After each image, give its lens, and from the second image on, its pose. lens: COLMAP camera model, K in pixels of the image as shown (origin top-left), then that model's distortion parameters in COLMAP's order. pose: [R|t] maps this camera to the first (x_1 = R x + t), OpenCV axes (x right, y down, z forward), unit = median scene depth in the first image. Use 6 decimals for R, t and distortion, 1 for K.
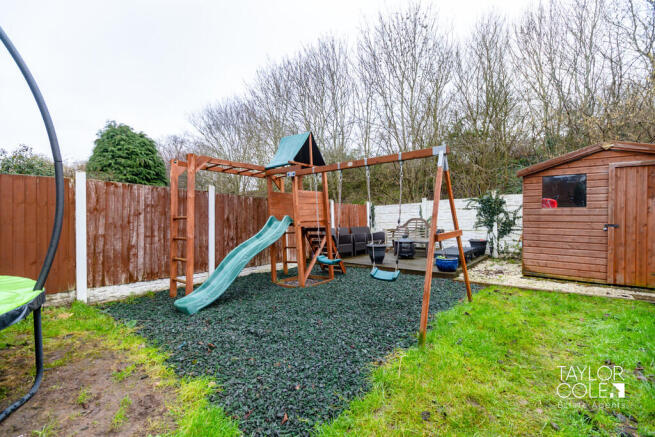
lens RADIAL K [[285.3, 0, 324.8], [0, 285.3, 216.4], [0, 0, 1]] dist [-0.001652, 0.000035]
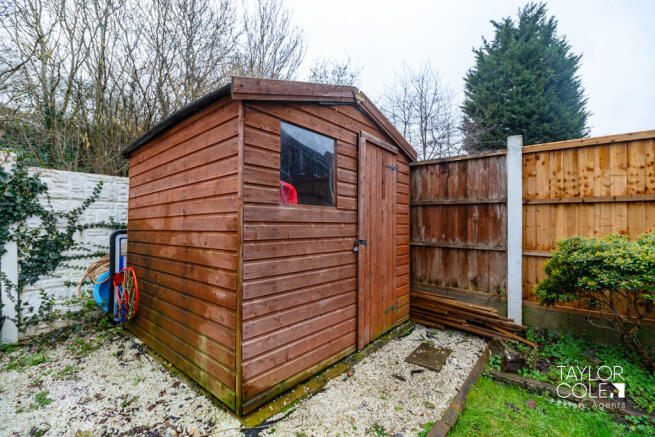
lens RADIAL K [[285.3, 0, 329.7], [0, 285.3, 217.0], [0, 0, 1]] dist [-0.001652, 0.000035]
pose [[0.027202, 0.022009, 0.999388, 0.249644], [-0.000605, 0.999758, -0.022001, -0.002630], [-0.999630, -0.000006, 0.027209, 0.579965]]
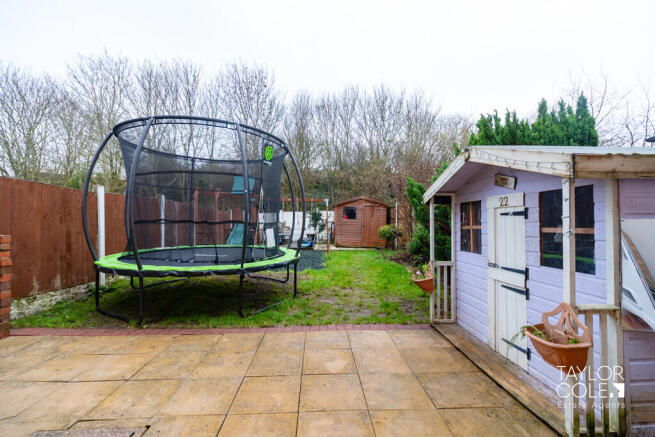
lens RADIAL K [[285.3, 0, 327.4], [0, 285.3, 215.5], [0, 0, 1]] dist [-0.001652, 0.000035]
pose [[0.754180, 0.025761, 0.656163, -0.609408], [-0.018866, 0.999668, -0.017562, -0.009477], [-0.656397, 0.000866, 0.754415, -0.494416]]
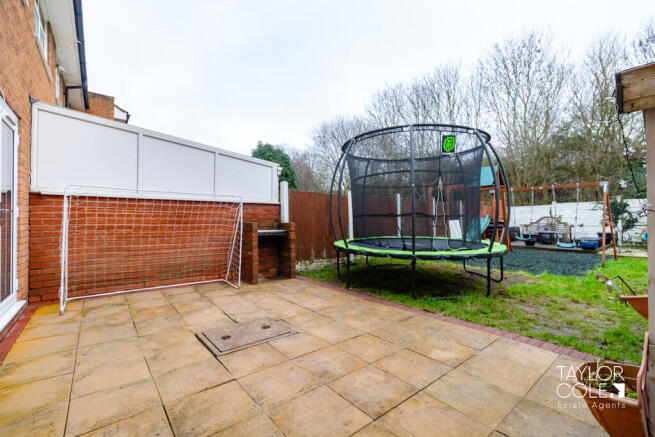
lens RADIAL K [[285.3, 0, 327.3], [0, 285.3, 216.5], [0, 0, 1]] dist [-0.001652, 0.000035]
pose [[0.977784, 0.003811, -0.209580, -0.457181], [-0.002219, 0.999967, 0.007831, -0.002458], [0.209603, -0.007192, 0.977760, -0.586930]]
